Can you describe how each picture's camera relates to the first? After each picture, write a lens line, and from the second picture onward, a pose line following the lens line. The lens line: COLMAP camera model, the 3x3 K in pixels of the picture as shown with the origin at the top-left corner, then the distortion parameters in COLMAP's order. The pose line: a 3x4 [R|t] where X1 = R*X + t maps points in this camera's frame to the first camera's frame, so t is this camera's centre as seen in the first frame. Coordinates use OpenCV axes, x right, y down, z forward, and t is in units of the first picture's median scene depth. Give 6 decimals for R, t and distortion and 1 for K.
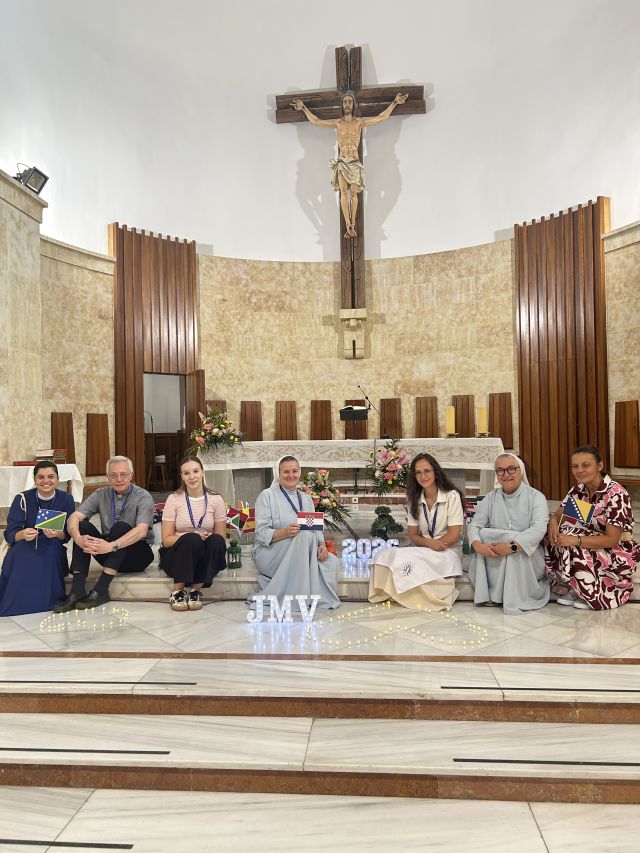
lens RADIAL K [[636.5, 0, 312.1], [0, 636.5, 429.1], [0, 0, 1]] dist [0.082292, -0.121847]
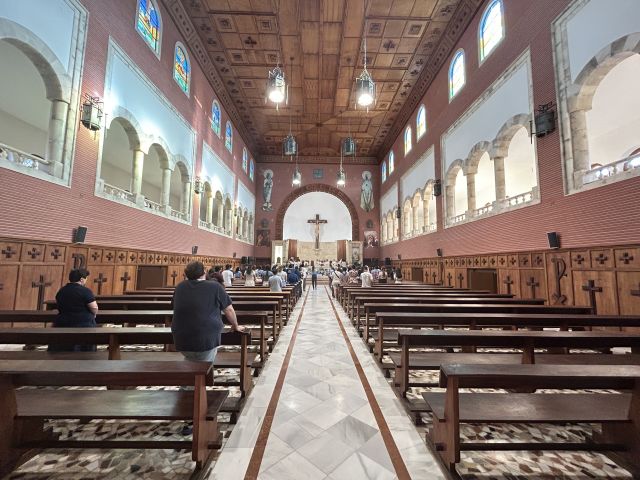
lens RADIAL K [[255.9, 0, 320.0], [0, 255.9, 240.0], [0, 0, 1]] dist [0.000914, 0.000038]
pose [[0.993935, 0.042696, 0.101339, -0.215894], [-0.034637, 0.996194, -0.079990, -0.050450], [-0.104368, 0.075995, 0.991631, -2.039301]]
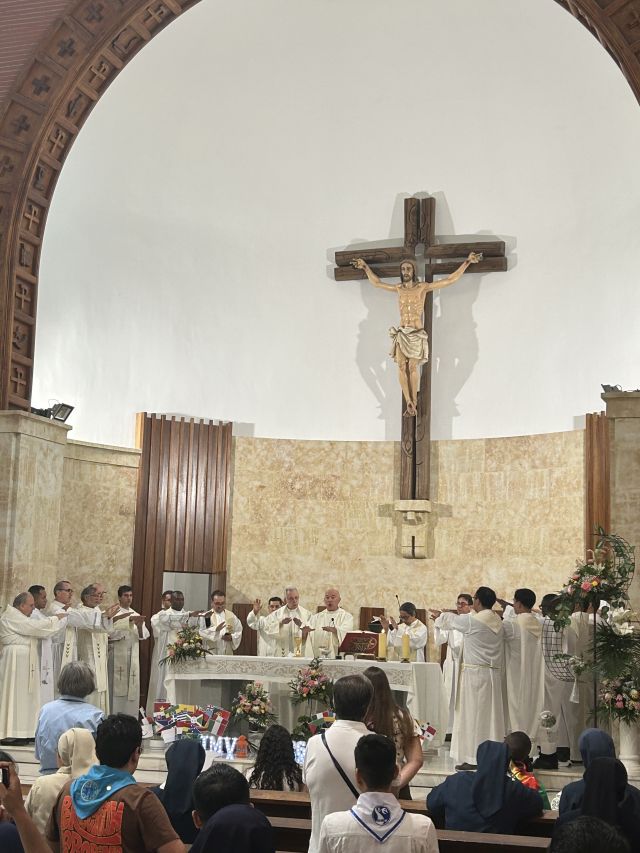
lens RADIAL K [[1429.0, 0, 320.0], [0, 1429.0, 426.5], [0, 0, 1]] dist [0.256353, -1.270556]
pose [[0.972115, 0.014026, -0.234086, 0.392461], [-0.044995, 0.990819, -0.127491, -0.038903], [0.230149, 0.134468, 0.963820, -0.865203]]
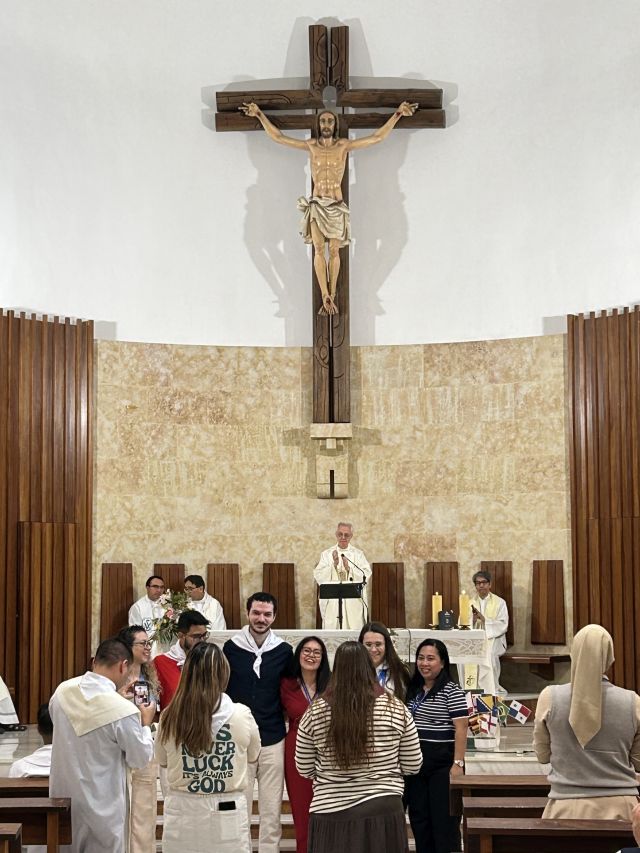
lens RADIAL K [[2029.0, 0, 320.0], [0, 2029.0, 426.5], [0, 0, 1]] dist [0.145183, 0.502676]
pose [[0.997933, 0.019550, 0.061219, -0.073874], [-0.014929, 0.997067, -0.075063, -0.030906], [-0.062507, 0.073994, 0.995298, -1.059984]]
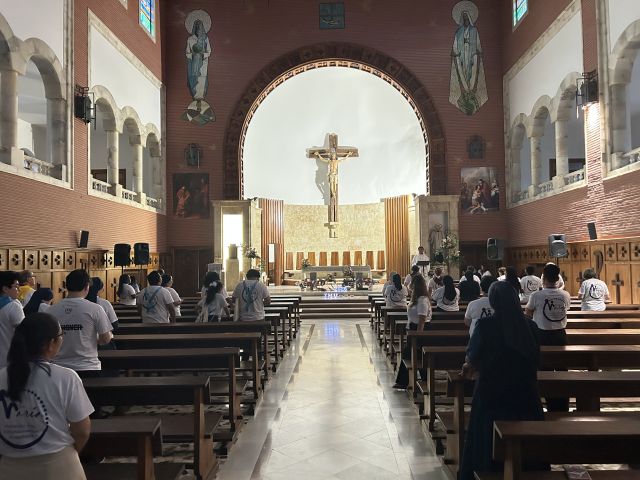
lens RADIAL K [[477.6, 0, 320.5], [0, 477.6, 243.7], [0, 0, 1]] dist [0.082292, -0.121847]
pose [[0.997972, 0.008212, 0.063115, -0.144994], [-0.006950, 0.999772, -0.020194, -0.039069], [-0.063267, 0.019714, 0.997802, -1.257925]]
